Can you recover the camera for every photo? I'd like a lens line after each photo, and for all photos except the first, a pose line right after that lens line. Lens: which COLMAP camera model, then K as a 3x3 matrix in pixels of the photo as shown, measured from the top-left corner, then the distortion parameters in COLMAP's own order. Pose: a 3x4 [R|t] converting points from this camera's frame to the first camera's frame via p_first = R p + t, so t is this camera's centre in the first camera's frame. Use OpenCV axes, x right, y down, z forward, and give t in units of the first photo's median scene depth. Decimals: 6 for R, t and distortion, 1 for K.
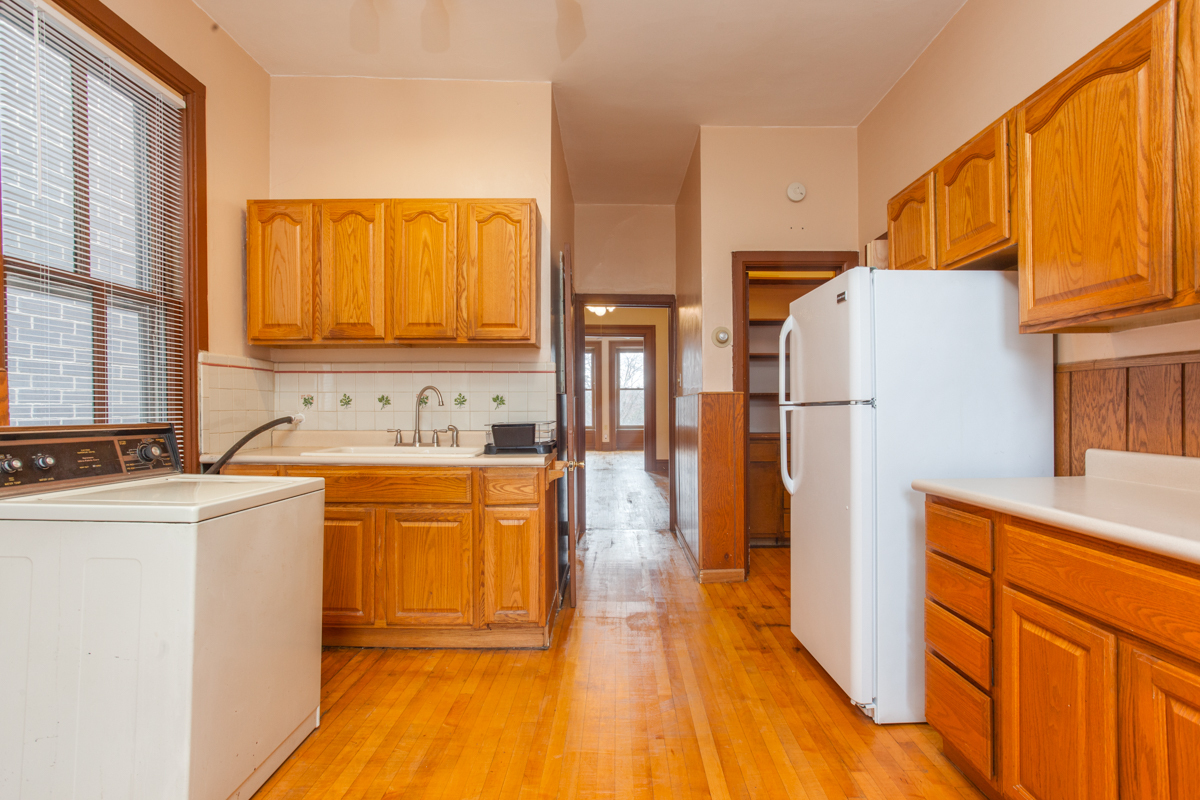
lens RADIAL K [[576.0, 0, 611.5], [0, 576.0, 413.7], [0, 0, 1]] dist [-0.032727, 0.010213]
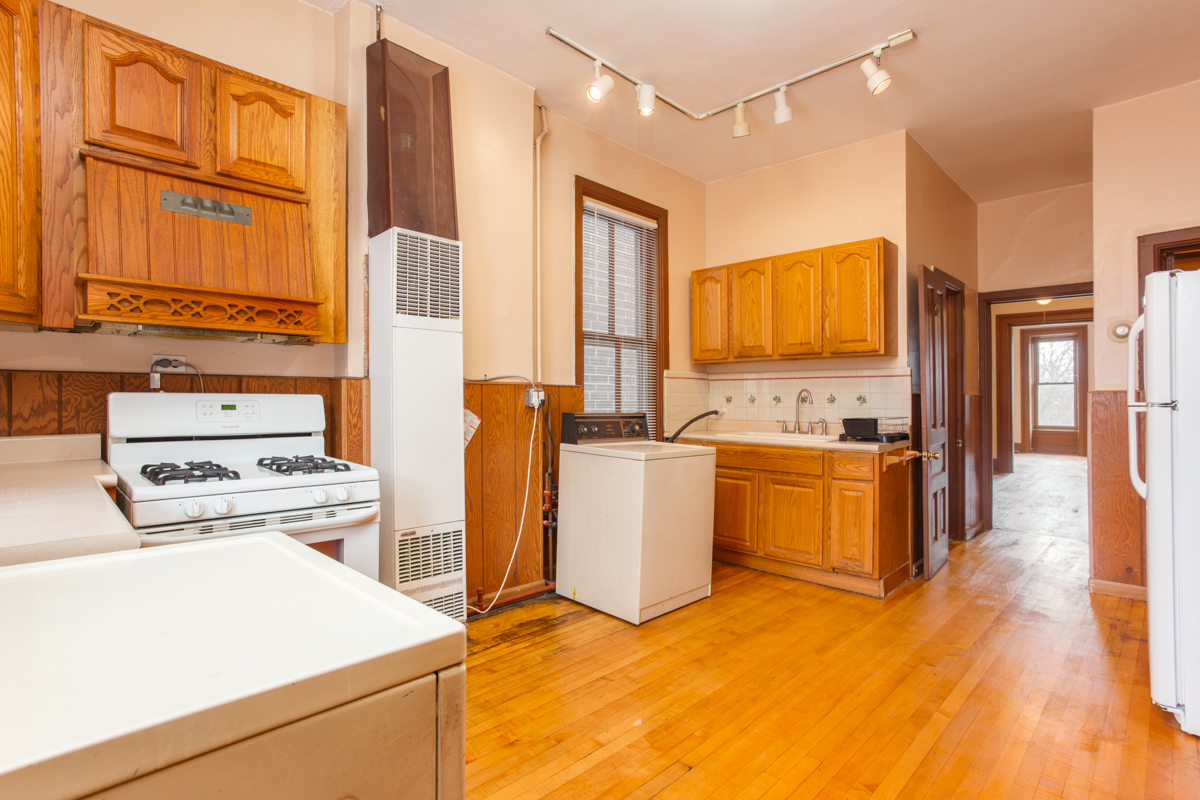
lens RADIAL K [[576.0, 0, 599.3], [0, 576.0, 400.9], [0, 0, 1]] dist [-0.032727, 0.010213]
pose [[0.700552, 0.003578, -0.713592, 0.345975], [-0.010530, 0.999930, -0.005323, -0.008712], [0.713523, 0.011243, 0.700541, -0.319506]]
